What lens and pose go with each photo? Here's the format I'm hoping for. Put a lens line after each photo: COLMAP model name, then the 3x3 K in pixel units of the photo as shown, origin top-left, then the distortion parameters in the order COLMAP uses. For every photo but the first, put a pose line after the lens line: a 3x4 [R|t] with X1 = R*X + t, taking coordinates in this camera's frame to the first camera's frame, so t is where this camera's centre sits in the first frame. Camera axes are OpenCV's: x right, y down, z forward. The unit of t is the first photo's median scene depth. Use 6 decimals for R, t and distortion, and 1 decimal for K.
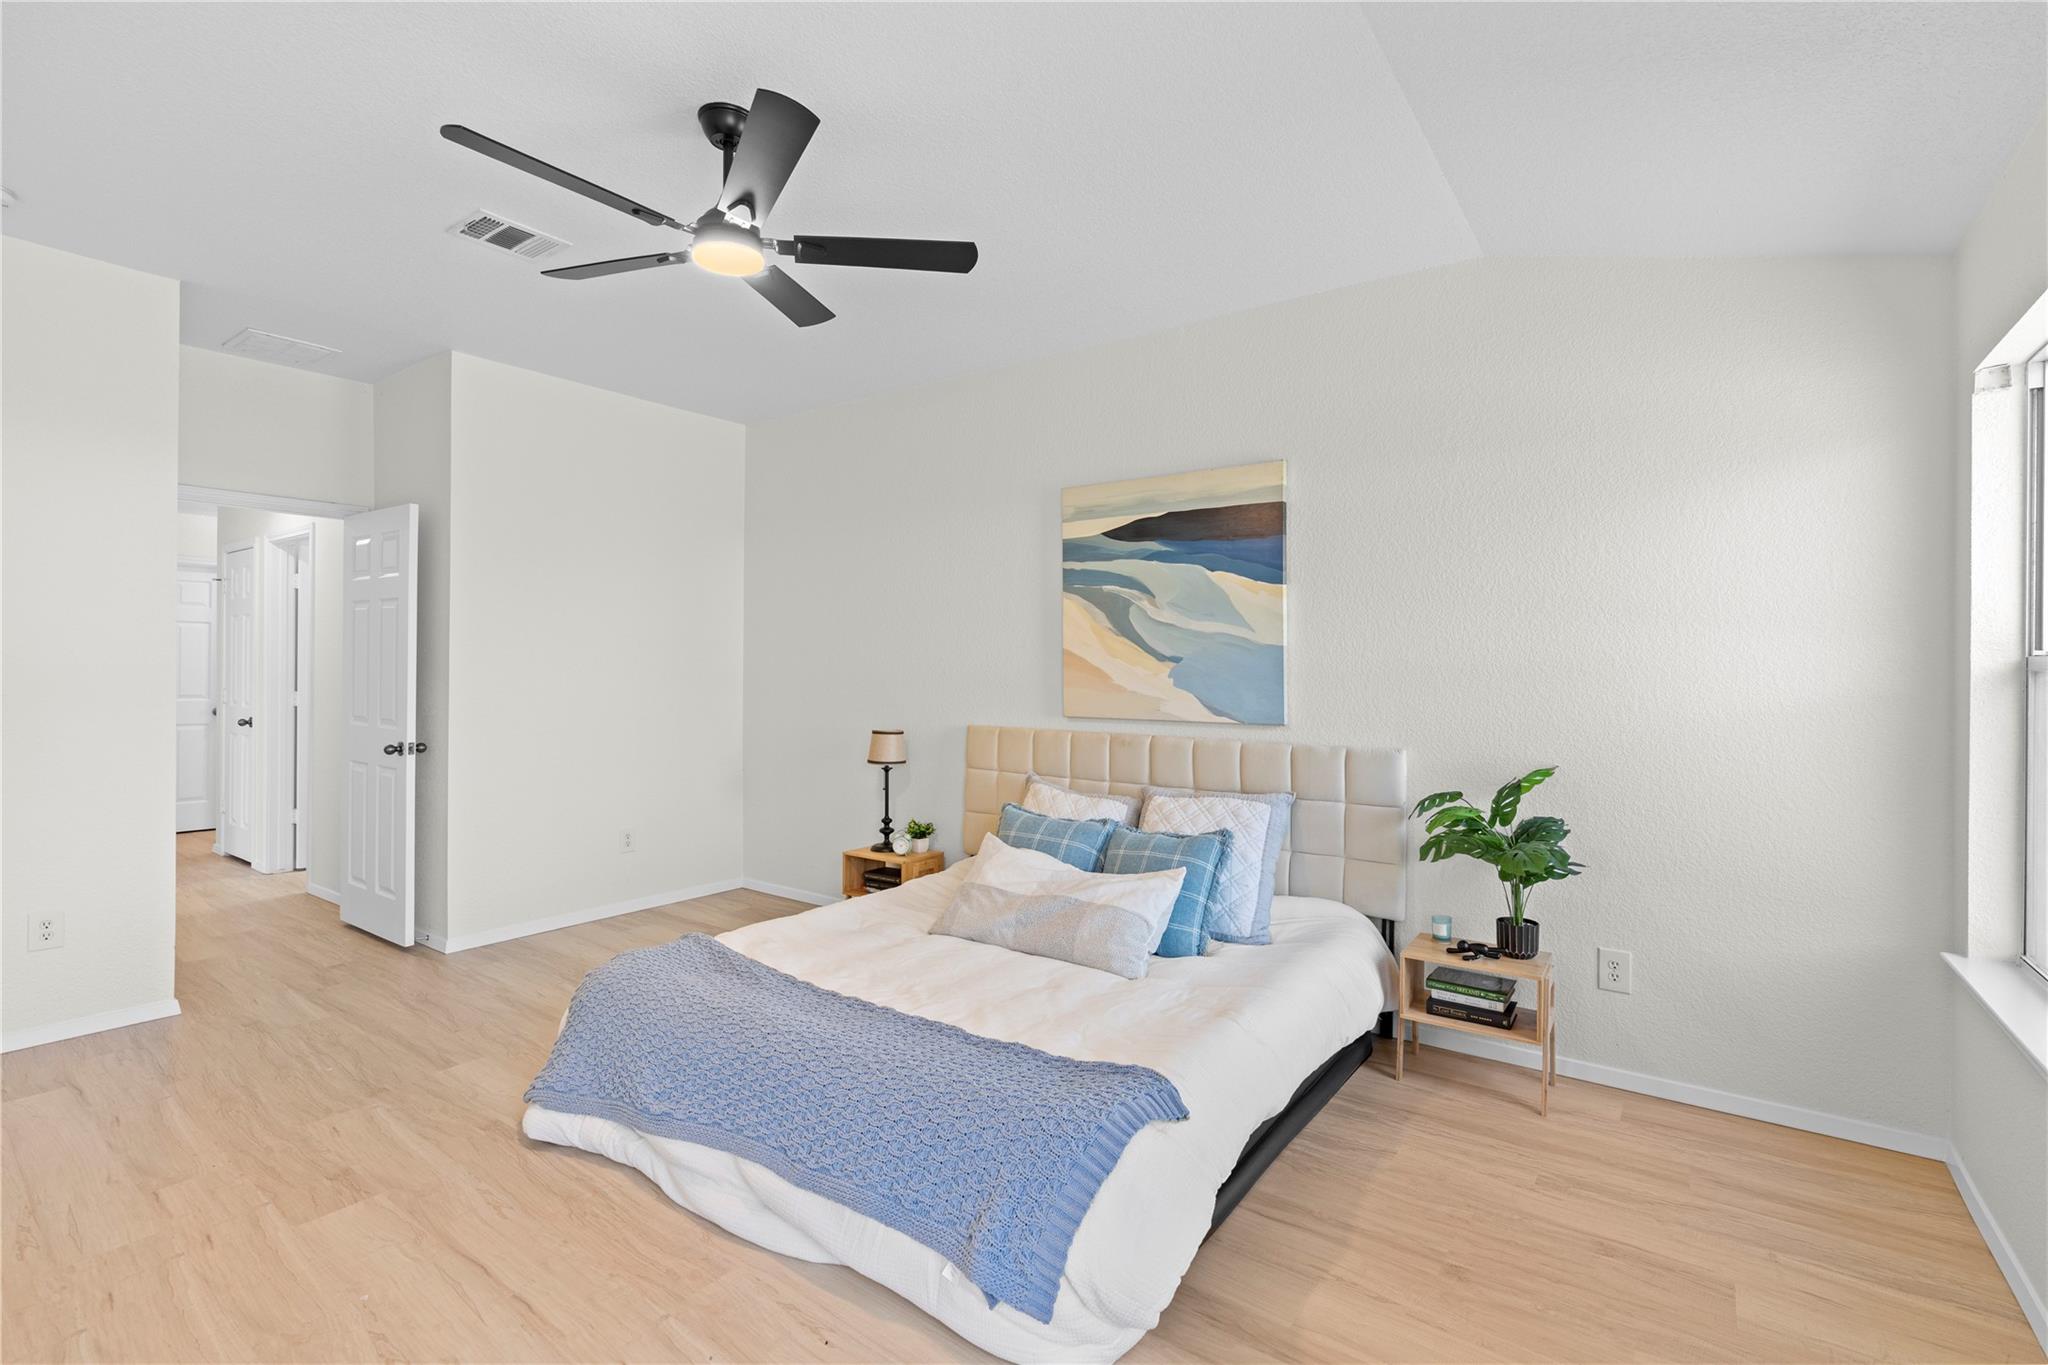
lens RADIAL K [[928.3, 0, 1013.9], [0, 928.3, 676.8], [0, 0, 1]] dist [-0.000487, 0.000886]
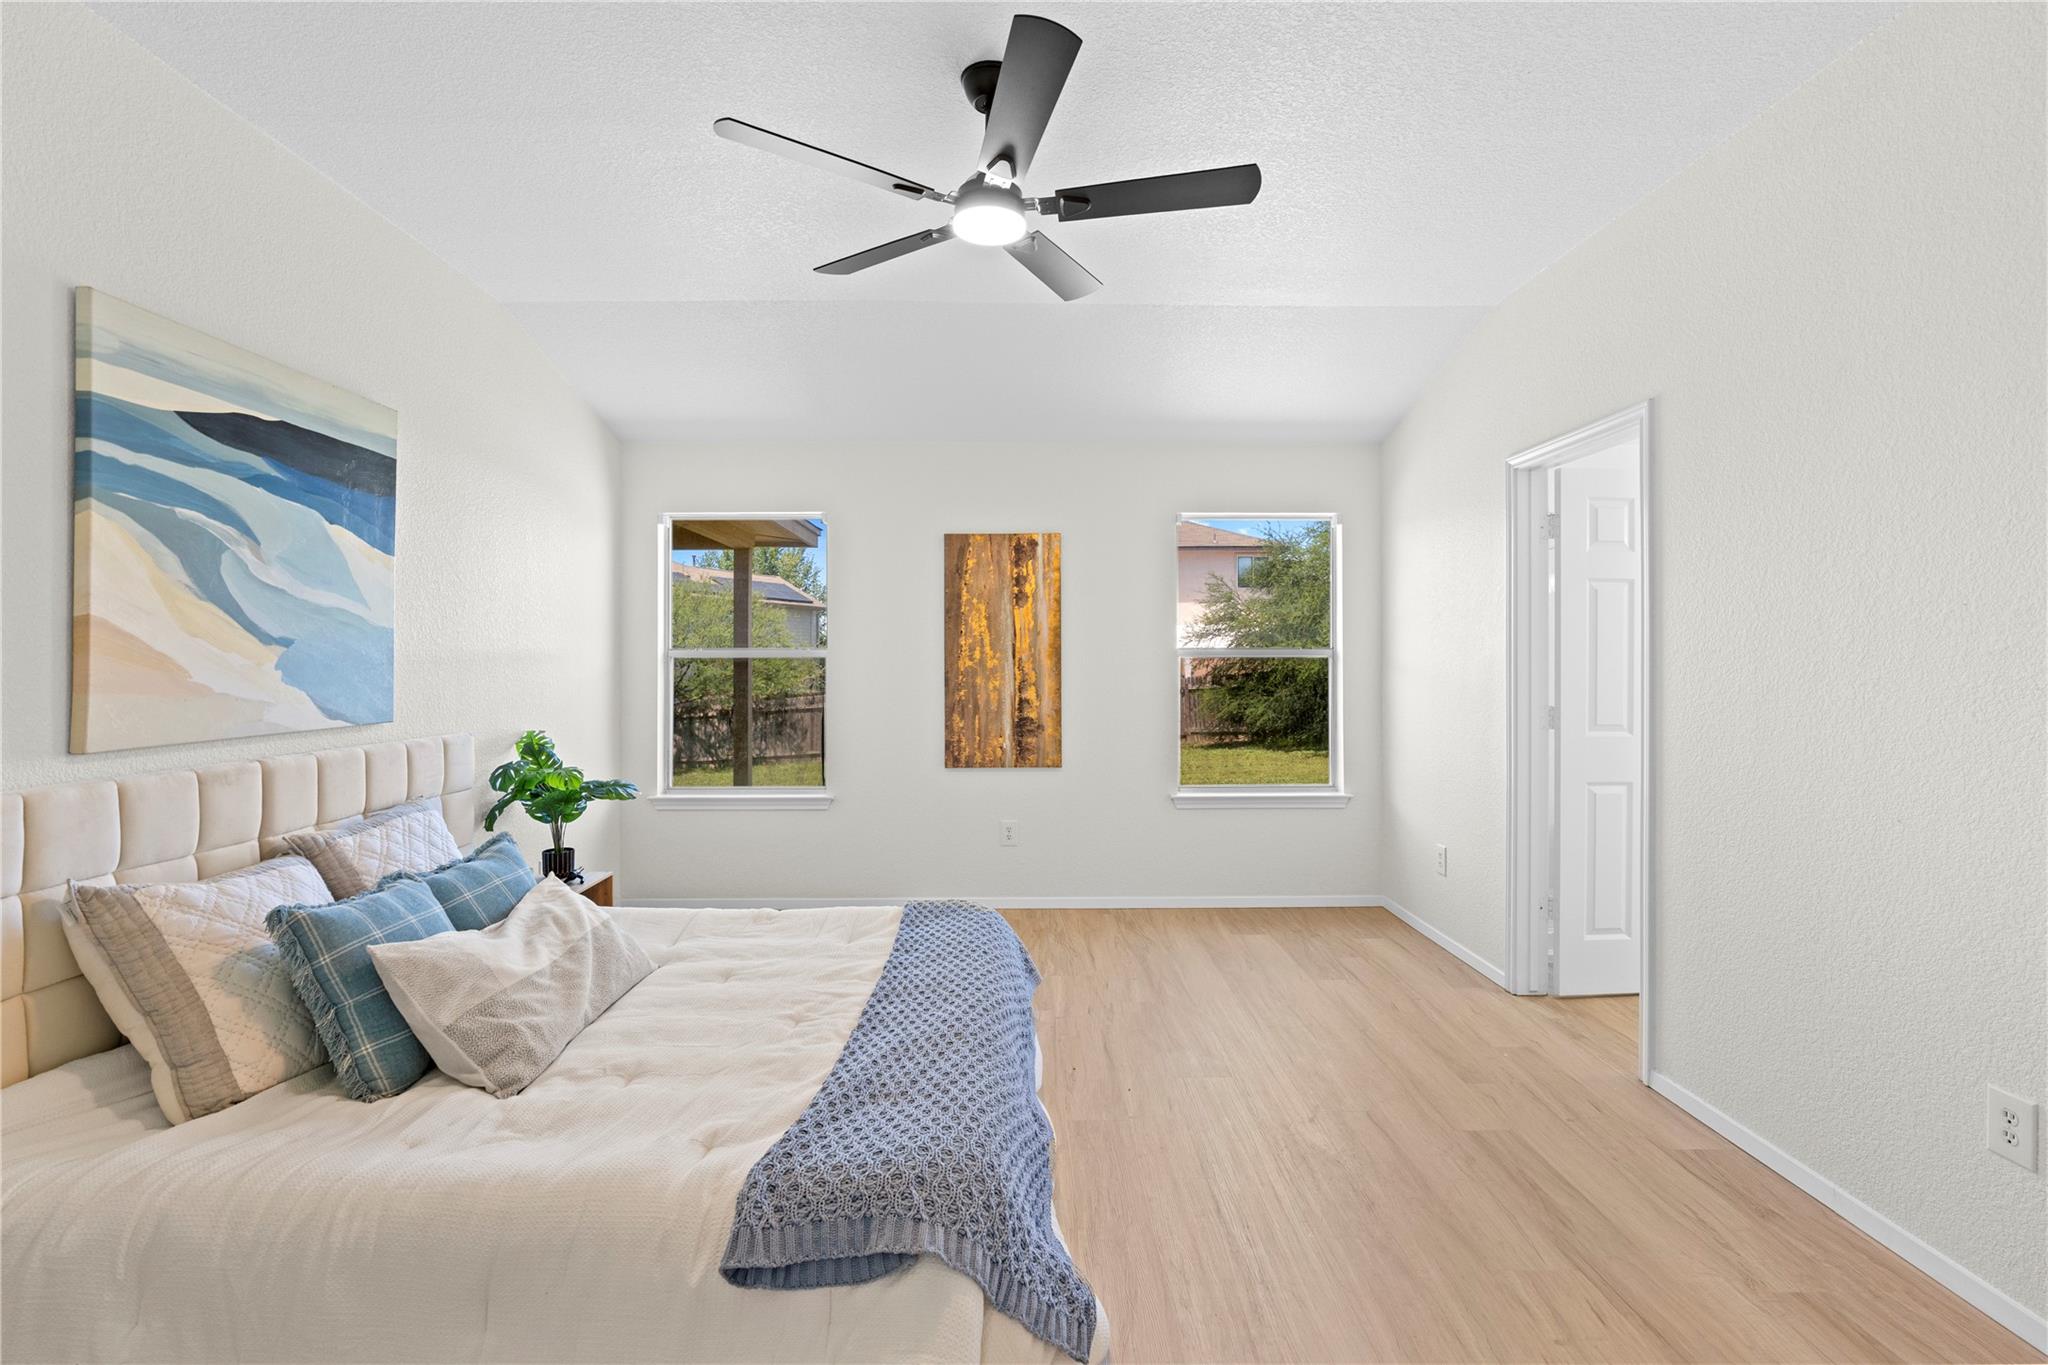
lens RADIAL K [[928.3, 0, 1013.9], [0, 928.3, 676.8], [0, 0, 1]] dist [-0.000487, 0.000886]
pose [[-0.599859, -0.026653, 0.799662, -0.675307], [0.000174, 0.999441, 0.033442, -0.015745], [-0.800106, 0.020200, -0.599519, 0.969110]]
